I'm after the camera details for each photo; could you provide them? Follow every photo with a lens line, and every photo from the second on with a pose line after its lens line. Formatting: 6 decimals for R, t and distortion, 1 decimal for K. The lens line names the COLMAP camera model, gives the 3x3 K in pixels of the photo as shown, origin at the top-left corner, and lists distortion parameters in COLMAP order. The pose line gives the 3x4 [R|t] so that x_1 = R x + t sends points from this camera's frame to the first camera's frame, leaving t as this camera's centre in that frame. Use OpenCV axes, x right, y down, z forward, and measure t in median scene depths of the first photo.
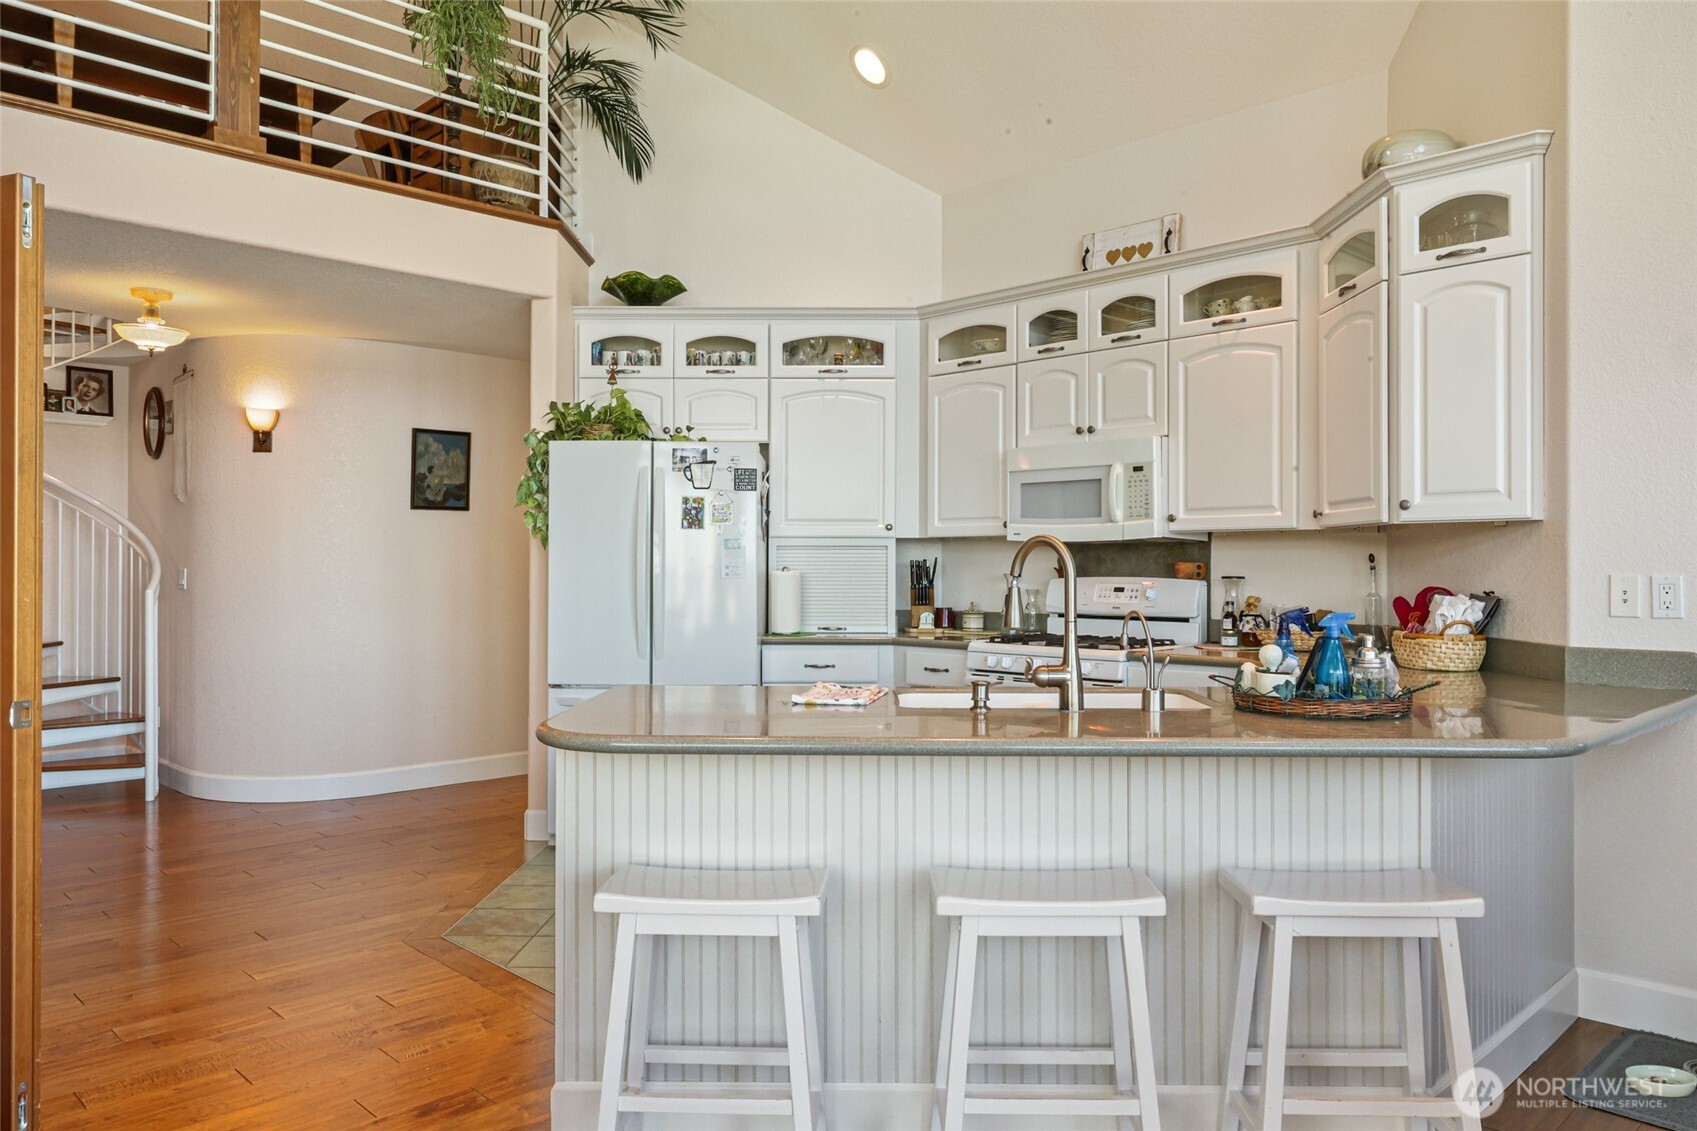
lens RADIAL K [[1186.8, 0, 852.2], [0, 1186.8, 563.1], [0, 0, 1]] dist [0.001819, 0.002005]
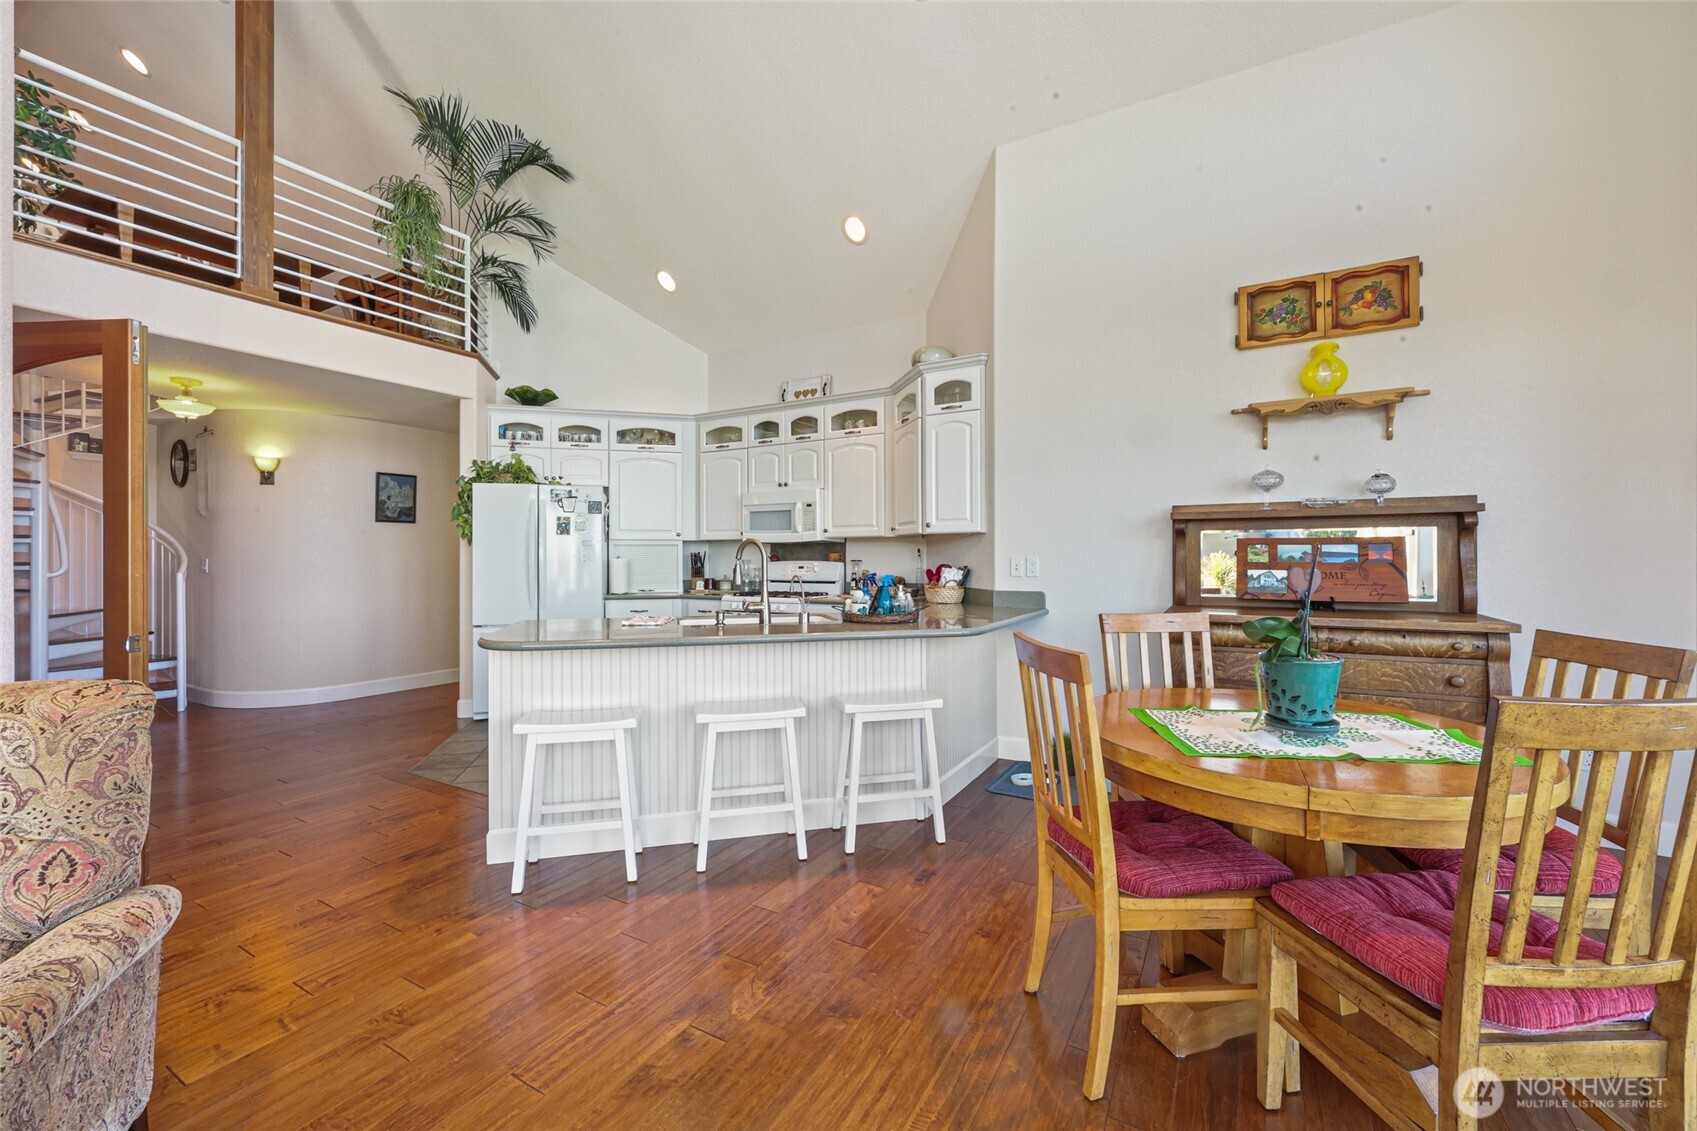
lens RADIAL K [[682.3, 0, 851.8], [0, 682.3, 559.2], [0, 0, 1]] dist [0.000766, 0.000030]
pose [[0.963541, -0.004580, 0.267522, 0.007683], [0.003271, 0.999980, 0.005339, 0.003384], [-0.267542, -0.004269, 0.963537, -0.096718]]
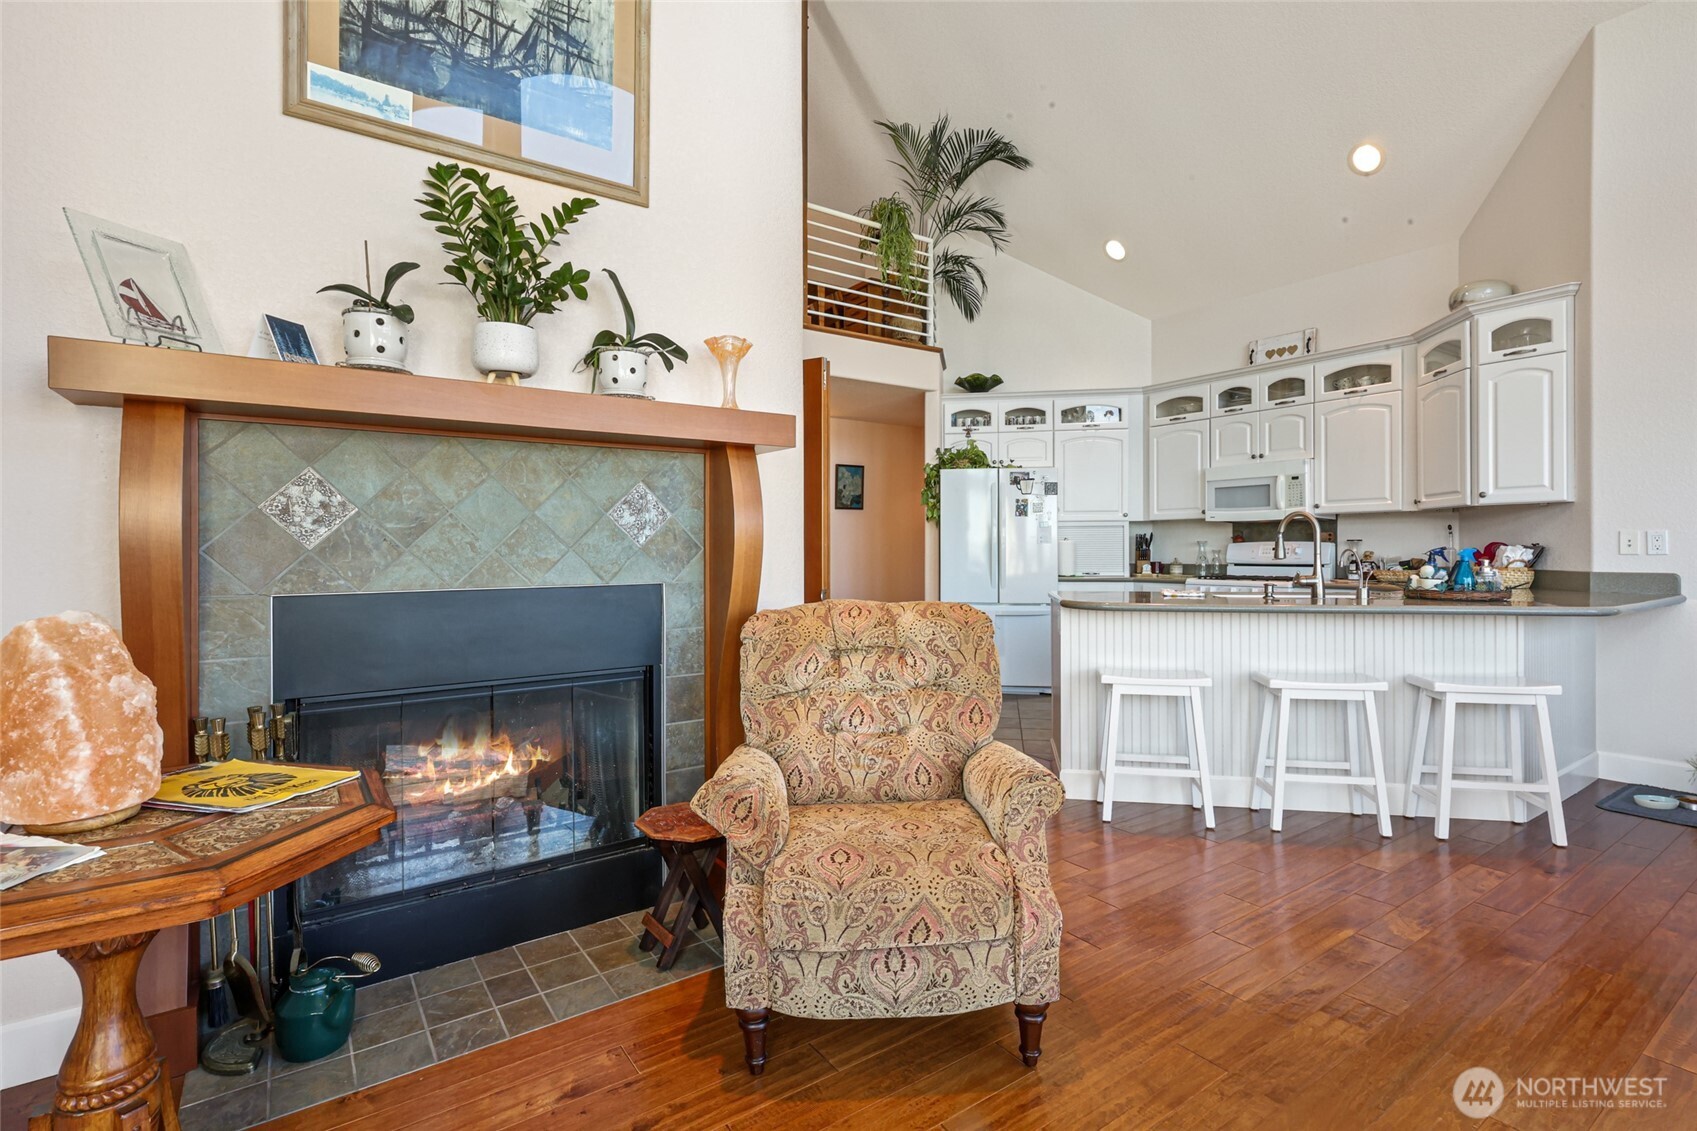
lens RADIAL K [[798.3, 0, 846.3], [0, 798.3, 553.7], [0, 0, 1]] dist [0.001176, 0.000449]
pose [[0.986096, -0.004383, -0.166119, -0.204405], [0.005405, 0.999969, 0.005698, 0.020208], [0.166089, -0.006517, 0.986089, -0.250758]]
